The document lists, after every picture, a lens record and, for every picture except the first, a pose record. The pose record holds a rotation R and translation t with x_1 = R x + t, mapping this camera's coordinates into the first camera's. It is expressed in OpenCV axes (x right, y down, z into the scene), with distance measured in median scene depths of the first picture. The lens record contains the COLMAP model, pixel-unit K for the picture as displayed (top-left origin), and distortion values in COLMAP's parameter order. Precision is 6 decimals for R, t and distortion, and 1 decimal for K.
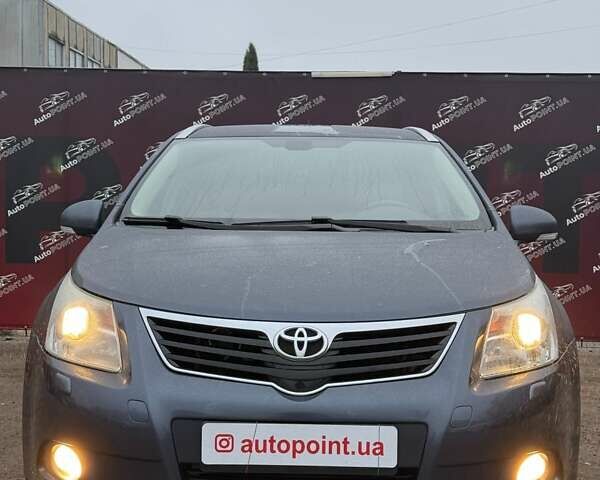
lens RADIAL K [[1097.8, 0, 300.0], [0, 1097.8, 240.0], [0, 0, 1]] dist [0.136406, 0.328248]
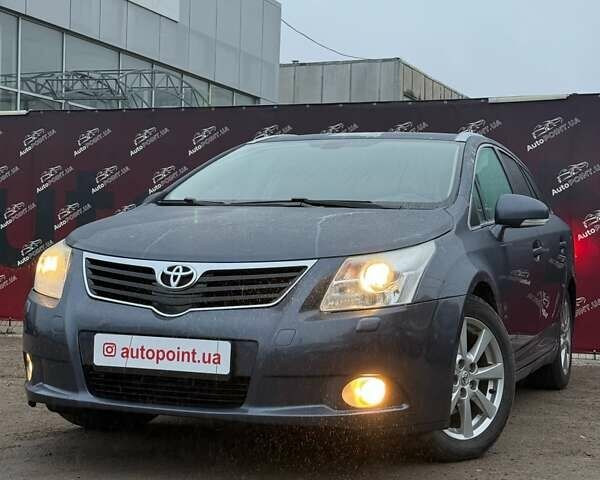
lens RADIAL K [[1097.8, 0, 300.0], [0, 1097.8, 240.0], [0, 0, 1]] dist [0.136406, 0.328248]
pose [[0.937694, 0.010166, -0.347314, 0.571813], [-0.028660, 0.998429, -0.048151, 0.107917], [0.346278, 0.055105, 0.936512, -0.139553]]
